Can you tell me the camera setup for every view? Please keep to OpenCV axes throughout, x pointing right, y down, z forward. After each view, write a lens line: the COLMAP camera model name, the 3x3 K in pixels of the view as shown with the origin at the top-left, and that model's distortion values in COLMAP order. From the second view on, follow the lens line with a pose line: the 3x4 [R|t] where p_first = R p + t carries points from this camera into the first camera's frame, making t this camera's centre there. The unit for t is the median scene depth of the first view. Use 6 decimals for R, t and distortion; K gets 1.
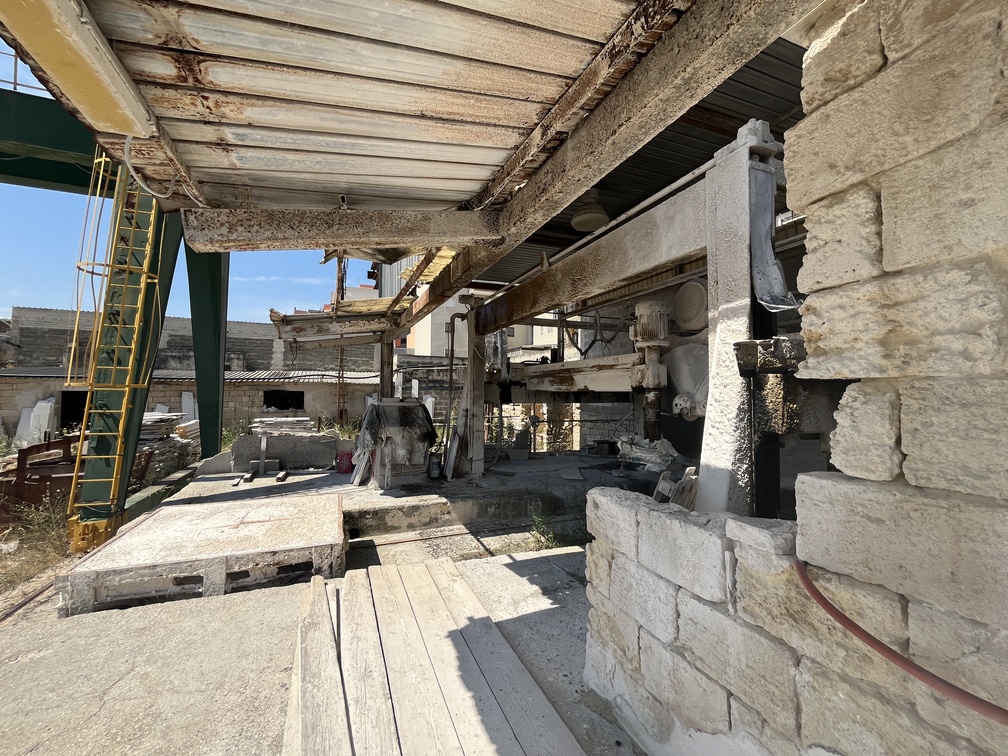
lens RADIAL K [[411.6, 0, 502.9], [0, 411.6, 377.0], [0, 0, 1]] dist [-0.000951, -0.000014]
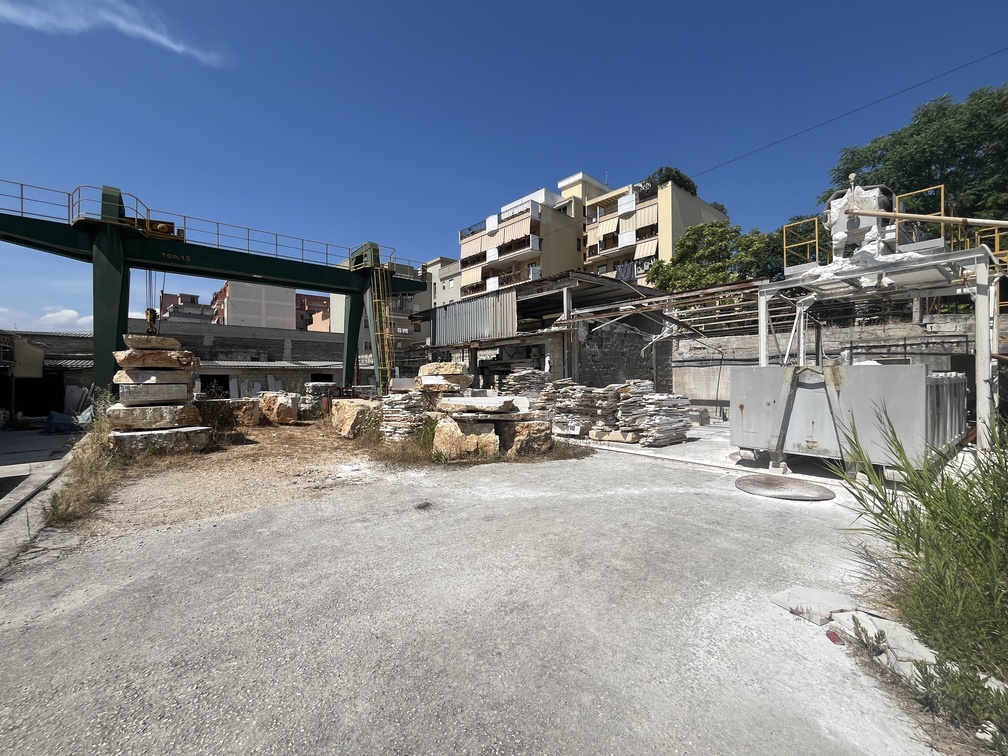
lens RADIAL K [[411.6, 0, 502.9], [0, 411.6, 377.0], [0, 0, 1]] dist [-0.000951, -0.000014]
pose [[0.952476, -0.012072, 0.304374, -1.011572], [0.002464, 0.999487, 0.031929, -0.013844], [-0.304603, -0.029662, 0.952017, -2.426356]]
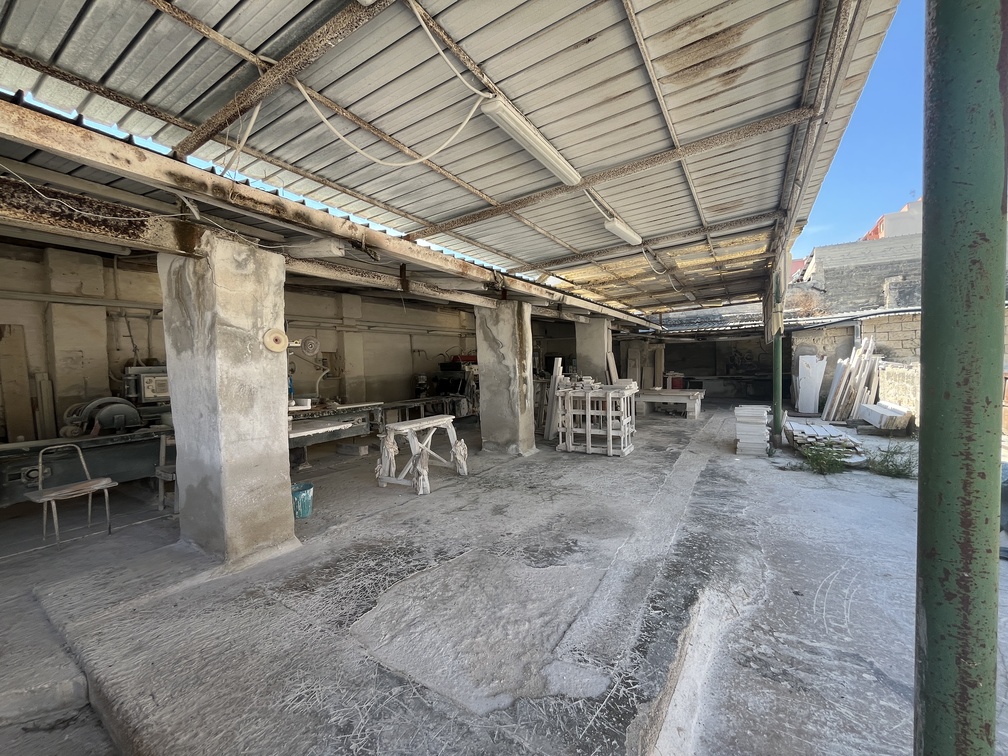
lens RADIAL K [[411.6, 0, 502.9], [0, 411.6, 377.0], [0, 0, 1]] dist [-0.000951, -0.000014]
pose [[0.580384, 0.003945, -0.814333, -2.700816], [0.062960, 0.996778, 0.049701, 0.071165], [0.811905, -0.080116, 0.578266, -0.291617]]
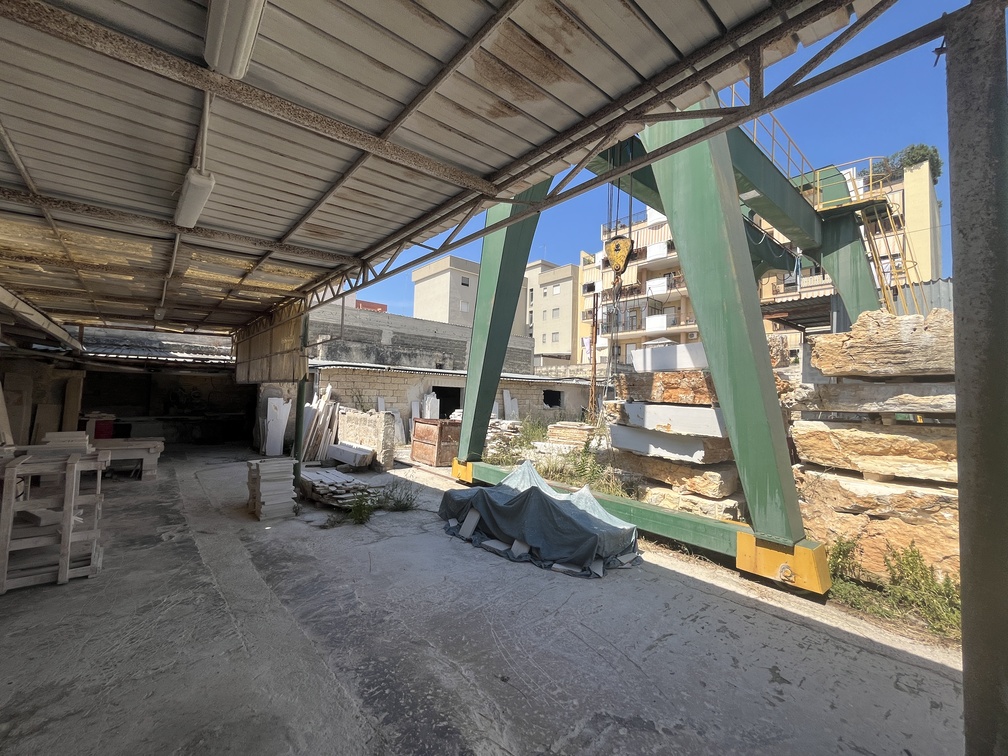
lens RADIAL K [[411.6, 0, 502.9], [0, 411.6, 377.0], [0, 0, 1]] dist [-0.000951, -0.000014]
pose [[0.952222, 0.035978, 0.303282, -3.026540], [-0.033631, 0.999350, -0.012957, 0.045987], [-0.303551, 0.002138, 0.952813, -0.187497]]
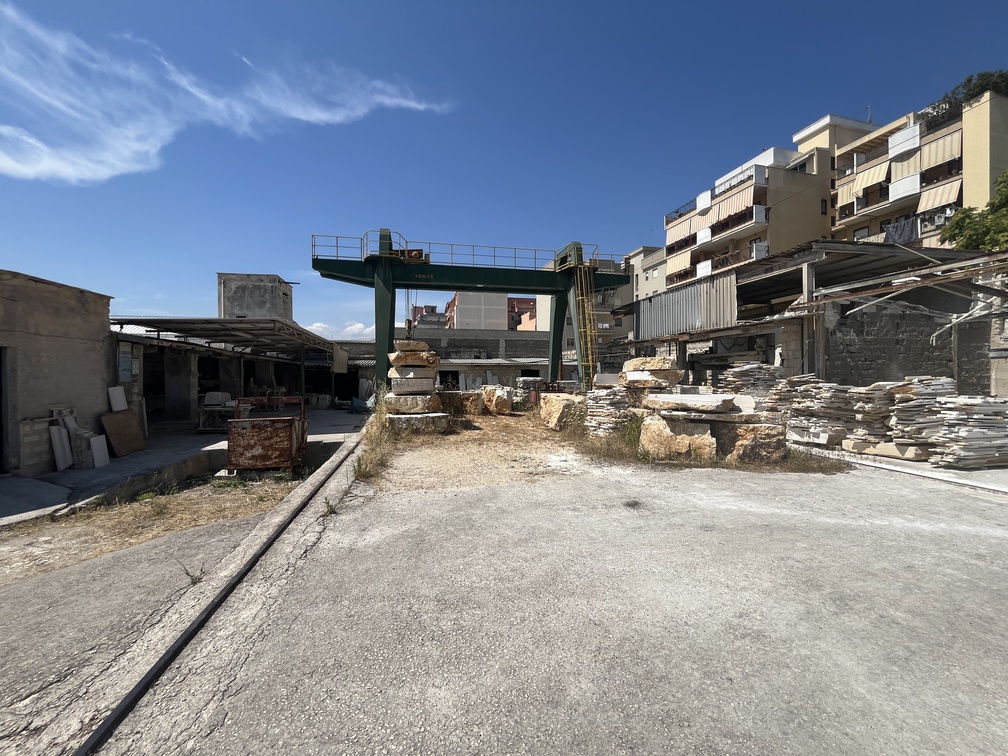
lens RADIAL K [[411.6, 0, 502.9], [0, 411.6, 377.0], [0, 0, 1]] dist [-0.000951, -0.000014]
pose [[0.986020, -0.010730, -0.166278, -1.032758], [0.017383, 0.999103, 0.038606, -0.015798], [0.165715, -0.040957, 0.985323, -2.432029]]
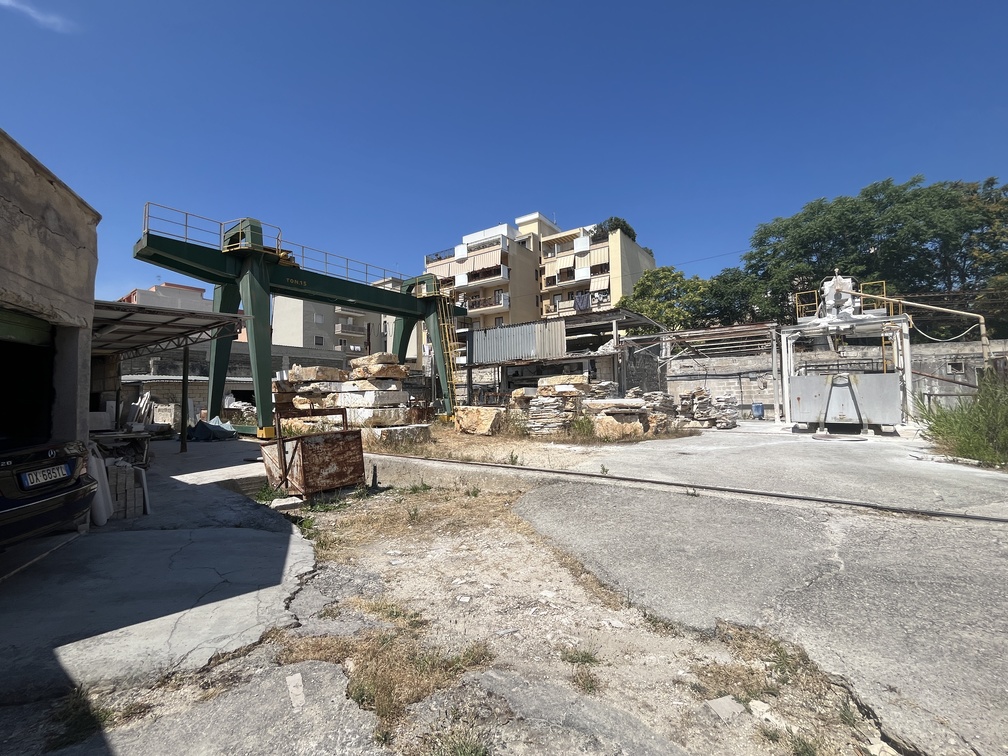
lens RADIAL K [[411.6, 0, 502.9], [0, 411.6, 377.0], [0, 0, 1]] dist [-0.000951, -0.000014]
pose [[0.859595, 0.002091, 0.510972, -2.422823], [0.005295, 0.999902, -0.012998, 0.023383], [-0.510949, 0.013879, 0.859499, -2.538601]]
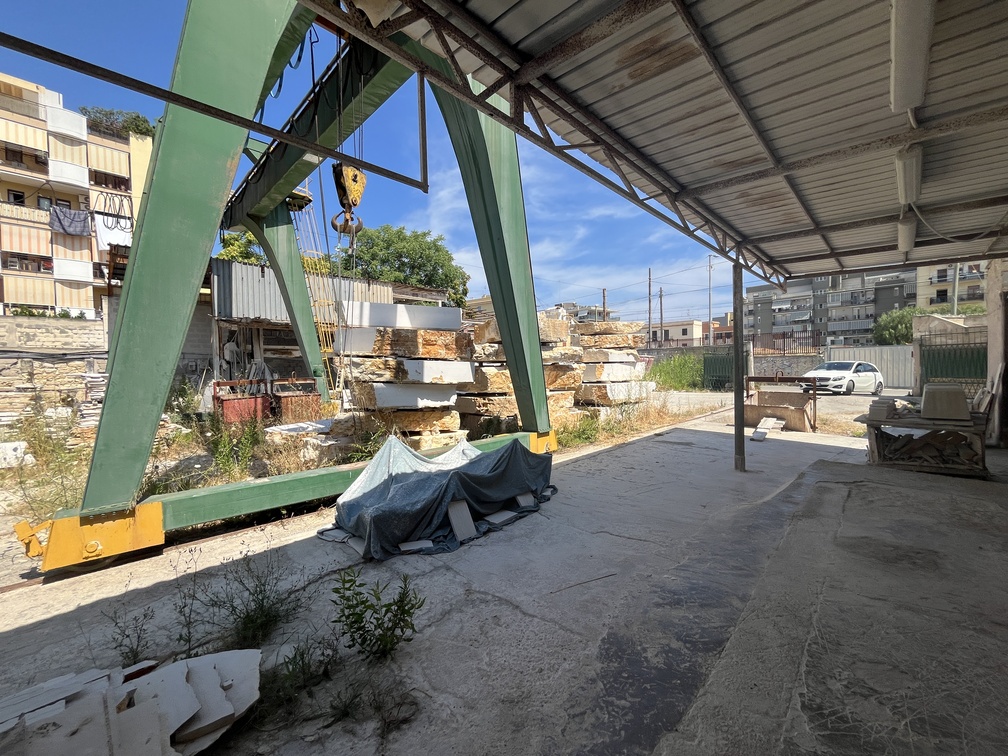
lens RADIAL K [[411.6, 0, 502.9], [0, 411.6, 377.0], [0, 0, 1]] dist [-0.000951, -0.000014]
pose [[-0.385795, -0.022529, 0.922309, -3.438448], [-0.017888, 0.999697, 0.016937, 0.110152], [-0.922411, -0.009964, -0.386081, 0.864252]]
